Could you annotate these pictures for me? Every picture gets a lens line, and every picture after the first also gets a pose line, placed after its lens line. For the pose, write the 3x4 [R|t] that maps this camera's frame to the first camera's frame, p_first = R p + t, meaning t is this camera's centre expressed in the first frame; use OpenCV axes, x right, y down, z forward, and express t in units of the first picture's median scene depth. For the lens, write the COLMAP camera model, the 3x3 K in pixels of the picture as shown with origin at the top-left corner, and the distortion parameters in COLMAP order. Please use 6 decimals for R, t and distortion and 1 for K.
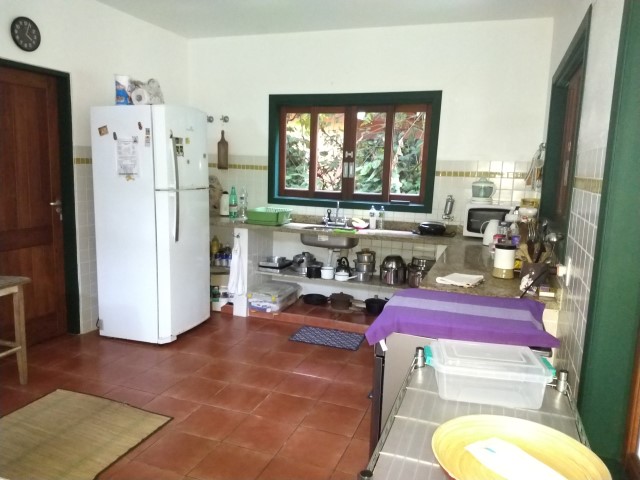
lens RADIAL K [[476.7, 0, 320.0], [0, 476.7, 240.0], [0, 0, 1]] dist [-0.002080, -0.003331]
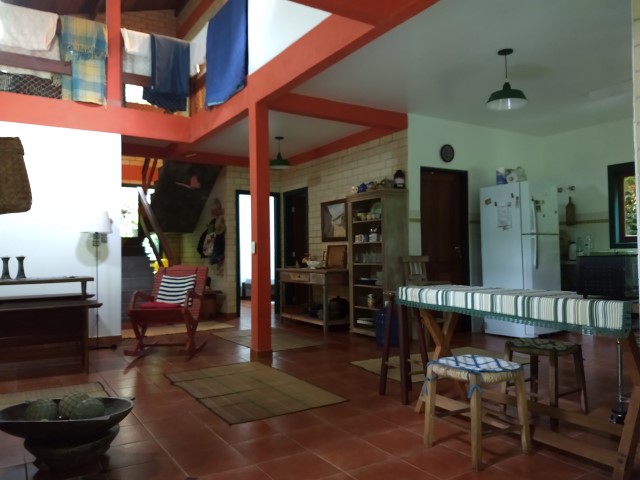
lens RADIAL K [[495.2, 0, 320.0], [0, 495.2, 240.0], [0, 0, 1]] dist [0.077147, -0.158943]
pose [[0.780716, -0.058860, -0.622108, 0.139803], [-0.058507, 0.984295, -0.166552, 0.203559], [0.622141, 0.166427, 0.765012, -0.600330]]
